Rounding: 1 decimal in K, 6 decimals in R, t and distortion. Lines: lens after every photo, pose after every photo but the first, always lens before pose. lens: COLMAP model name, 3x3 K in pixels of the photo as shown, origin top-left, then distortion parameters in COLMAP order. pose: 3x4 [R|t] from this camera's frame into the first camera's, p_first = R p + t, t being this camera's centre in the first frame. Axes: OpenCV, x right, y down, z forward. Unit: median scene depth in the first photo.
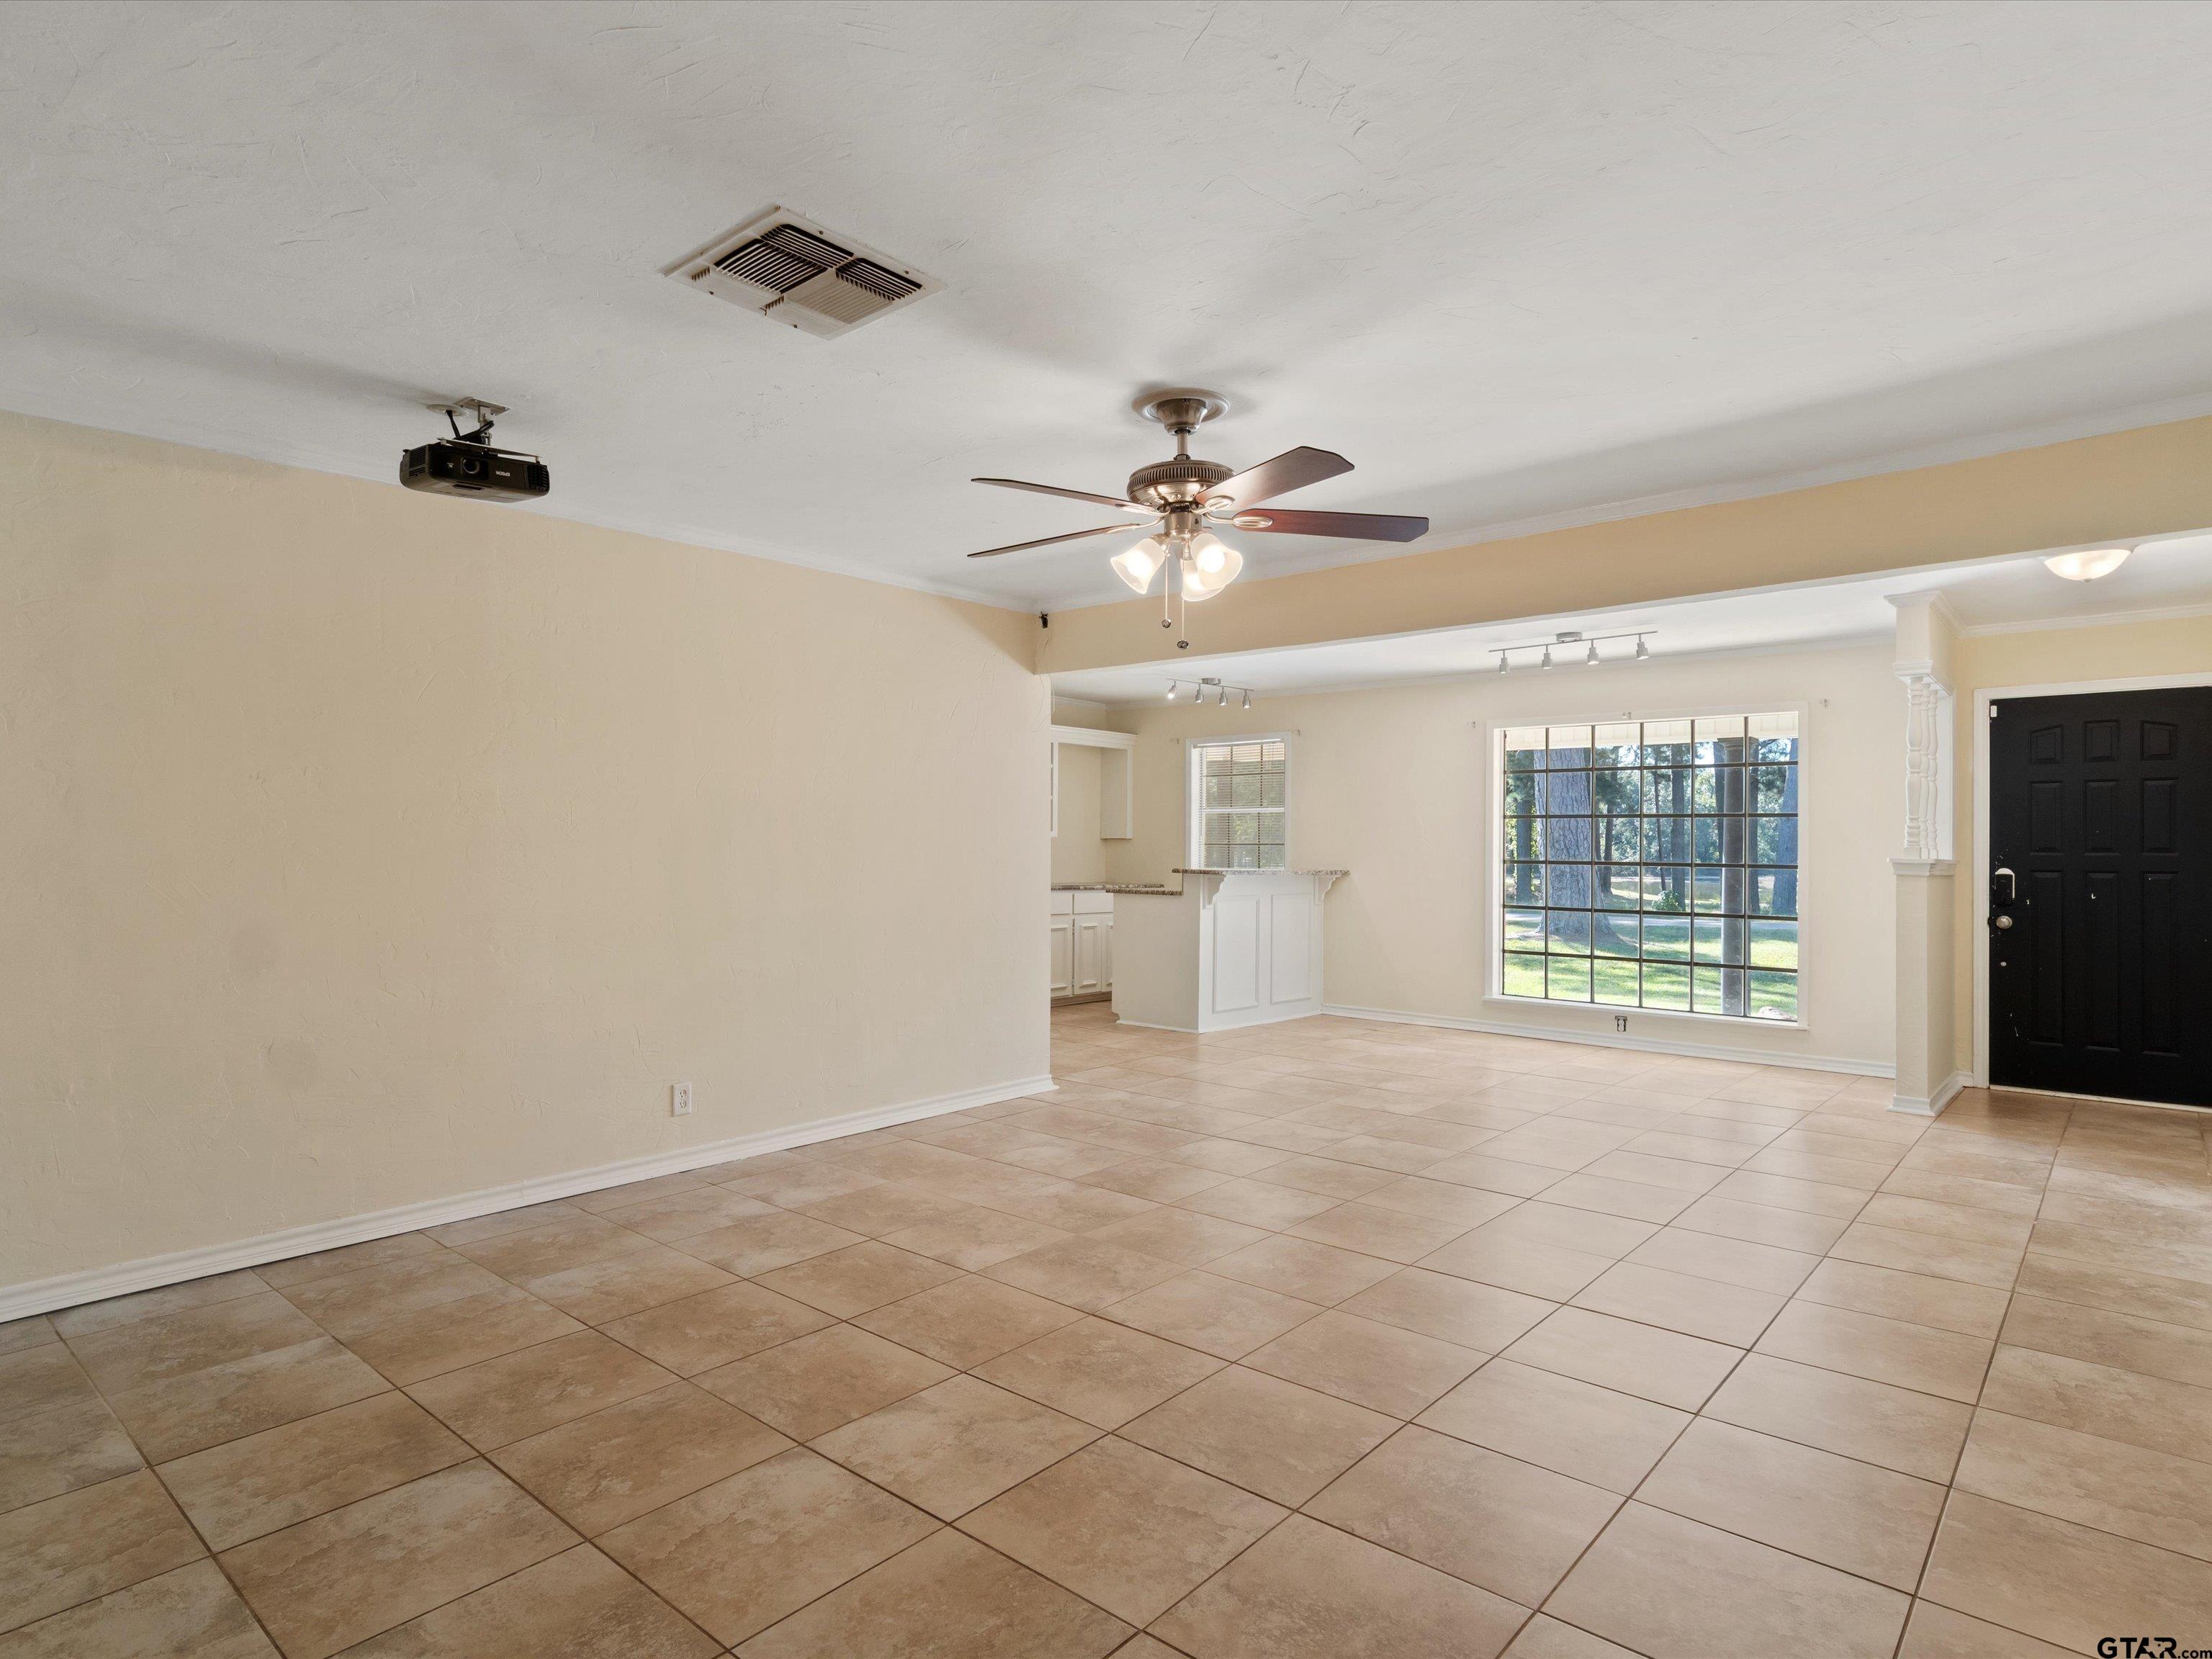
lens RADIAL K [[1203.4, 0, 1111.7], [0, 1203.4, 835.7], [0, 0, 1]] dist [0.002783, 0.000312]
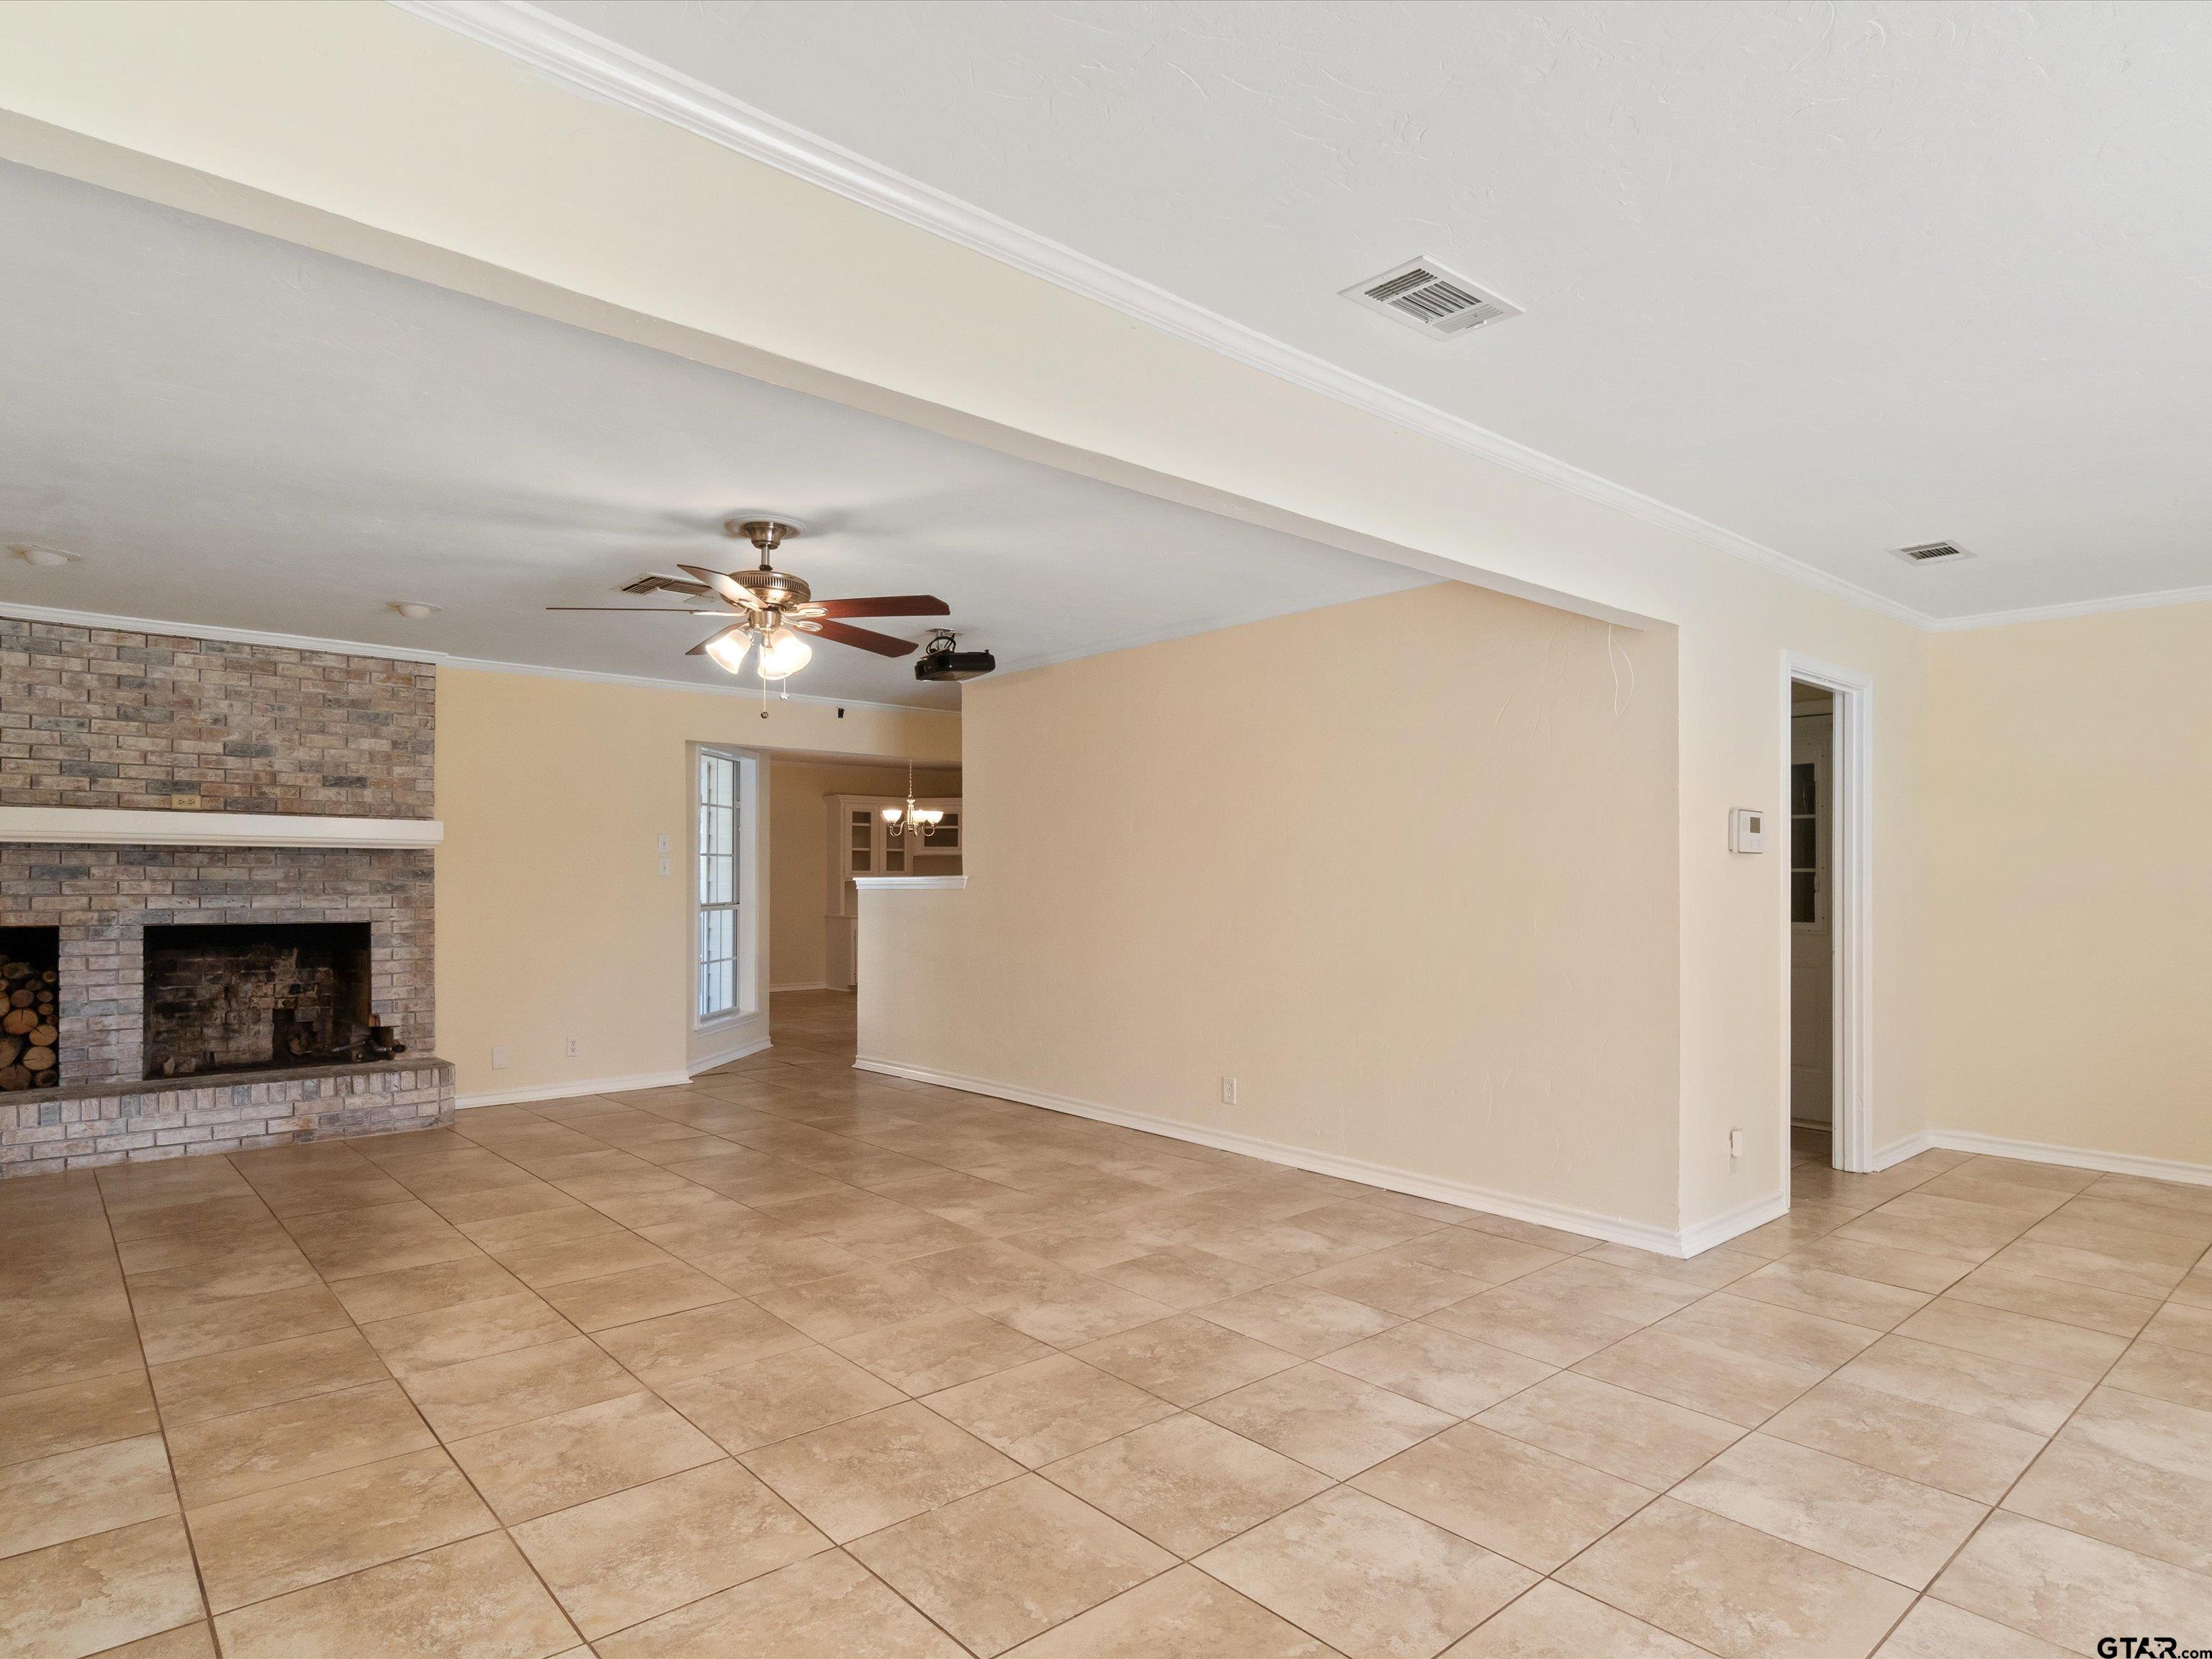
lens RADIAL K [[1241.3, 0, 1095.4], [0, 1241.3, 869.3], [0, 0, 1]] dist [0.001416, -0.000663]
pose [[-0.142855, -0.009369, -0.989699, 0.889584], [-0.000631, 0.999956, -0.009375, 0.009549], [0.989743, -0.000715, -0.142854, 1.045419]]
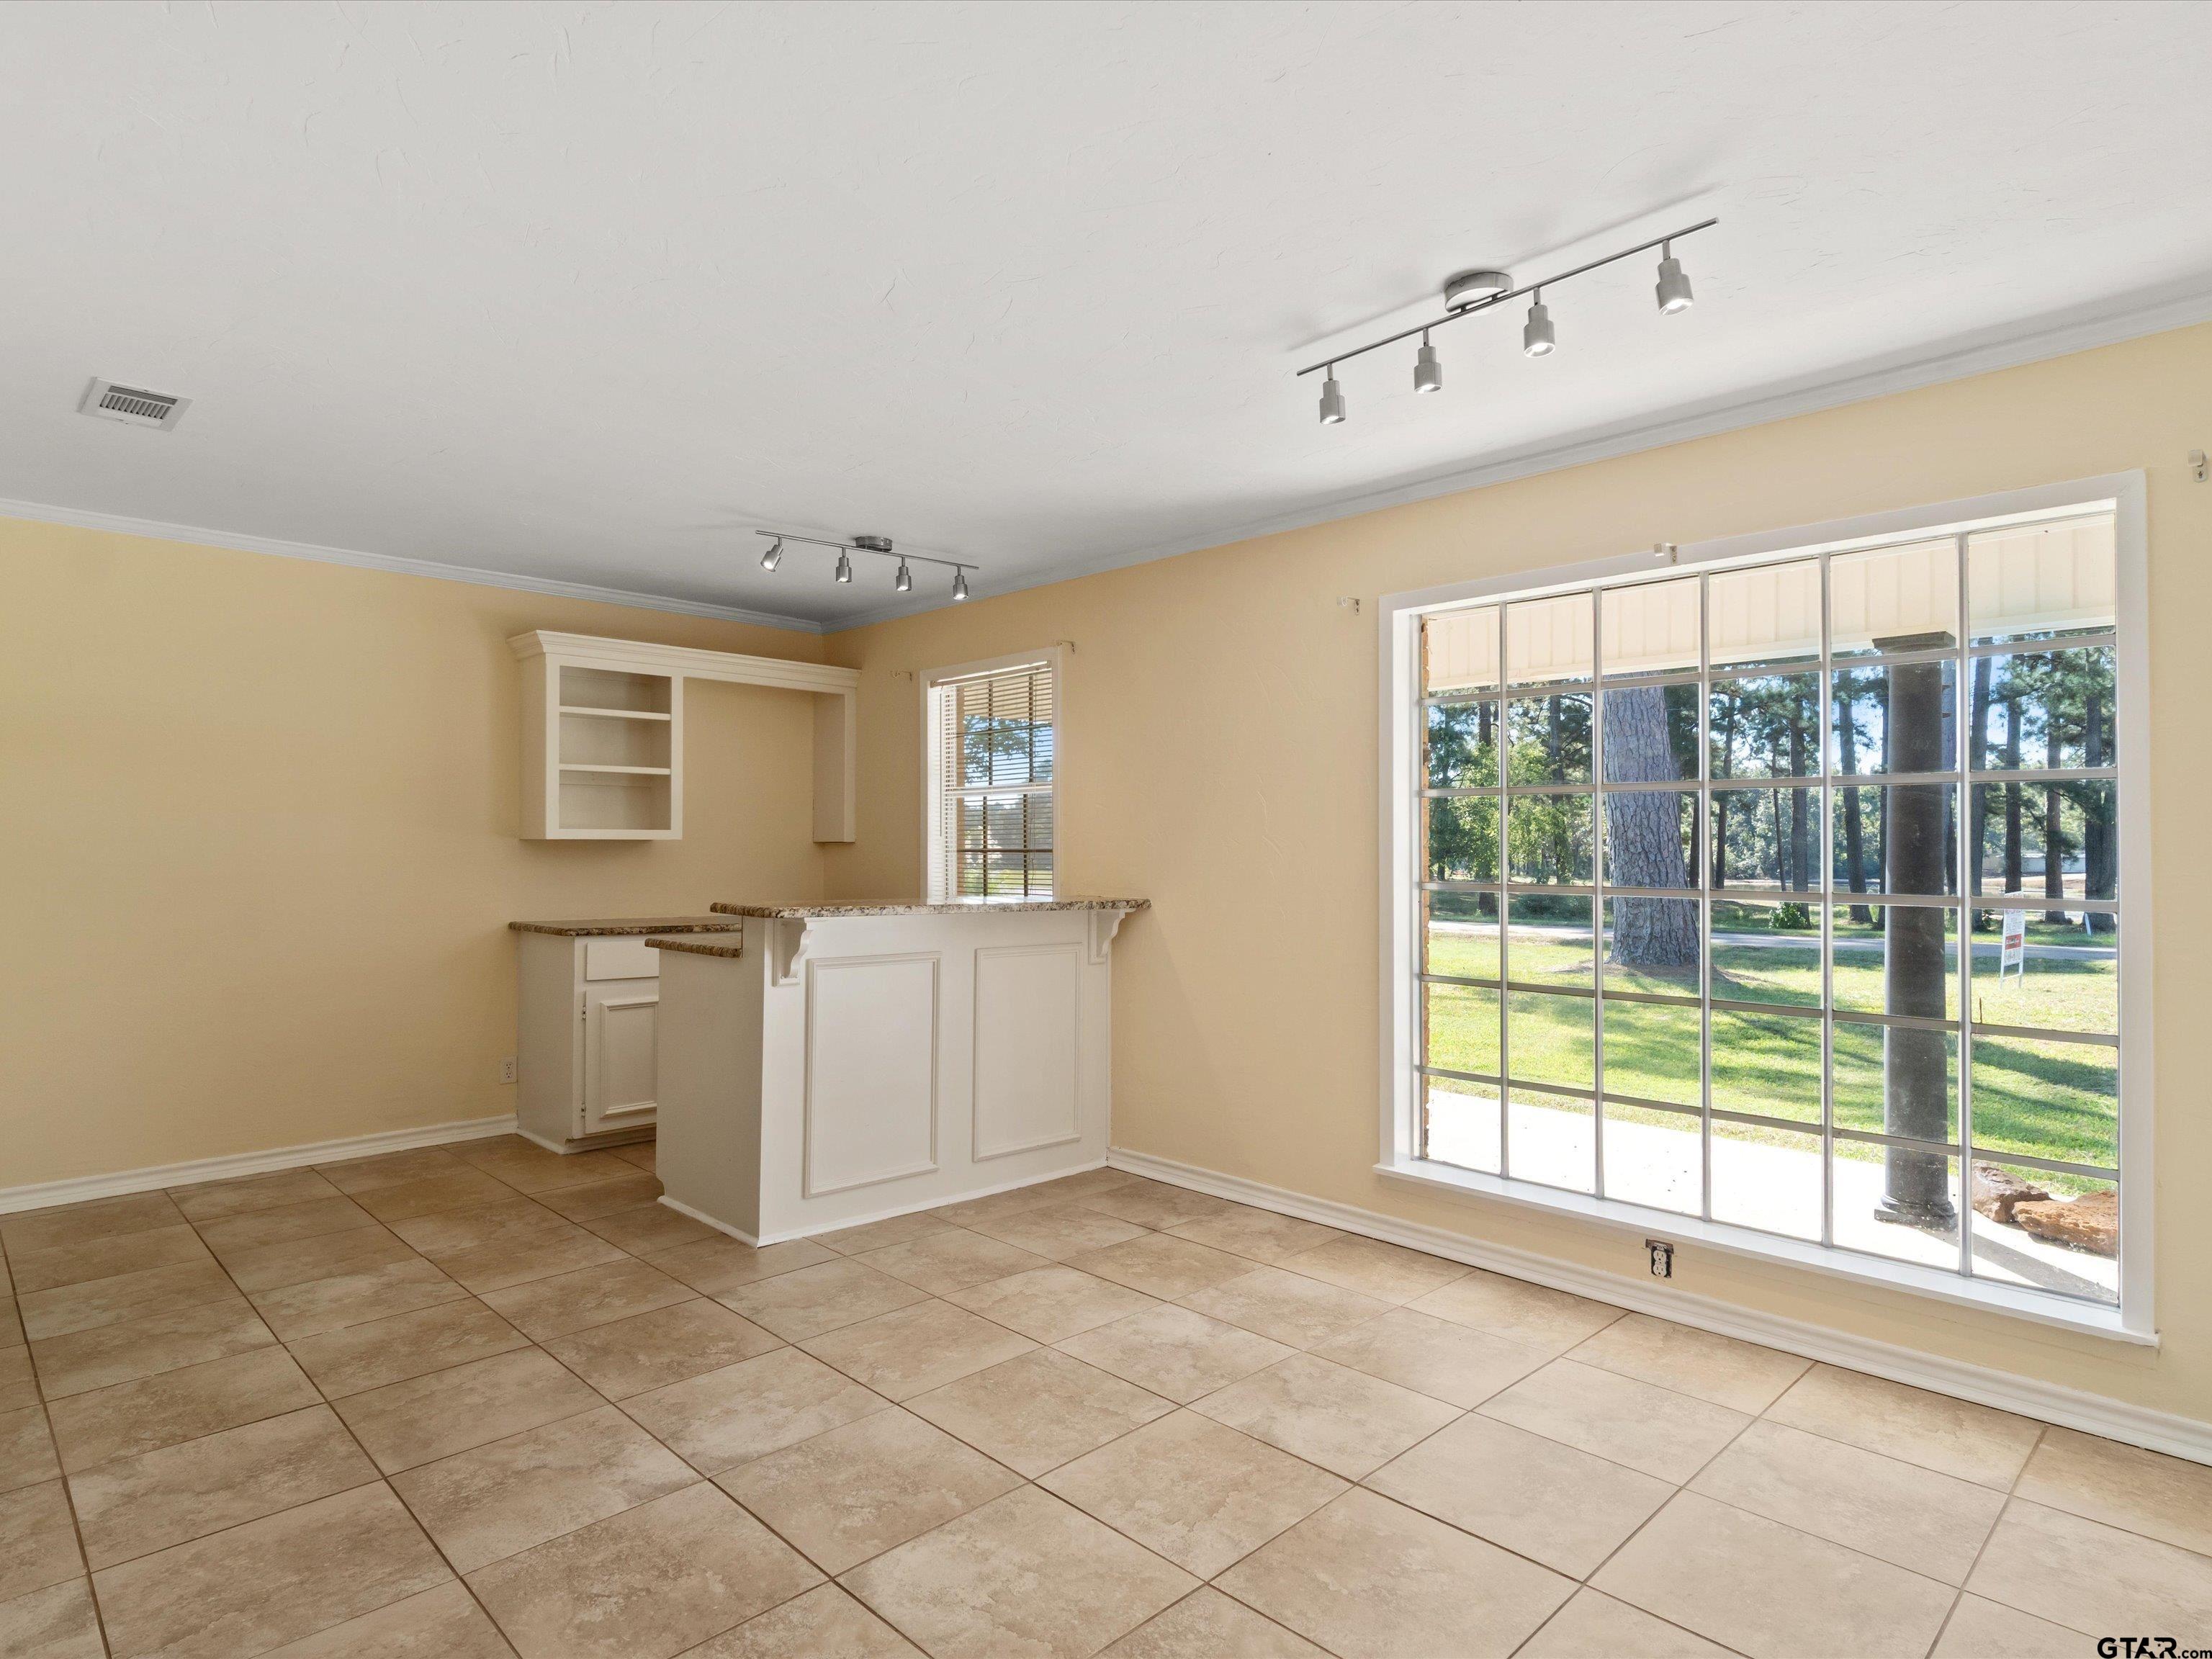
lens RADIAL K [[1212.8, 0, 1106.0], [0, 1212.8, 829.5], [0, 0, 1]] dist [-0.002277, -0.000360]
pose [[0.996792, -0.004355, -0.079911, 0.430649], [0.003734, 0.999962, -0.007924, 0.003764], [0.079942, 0.007600, 0.996771, 0.905773]]
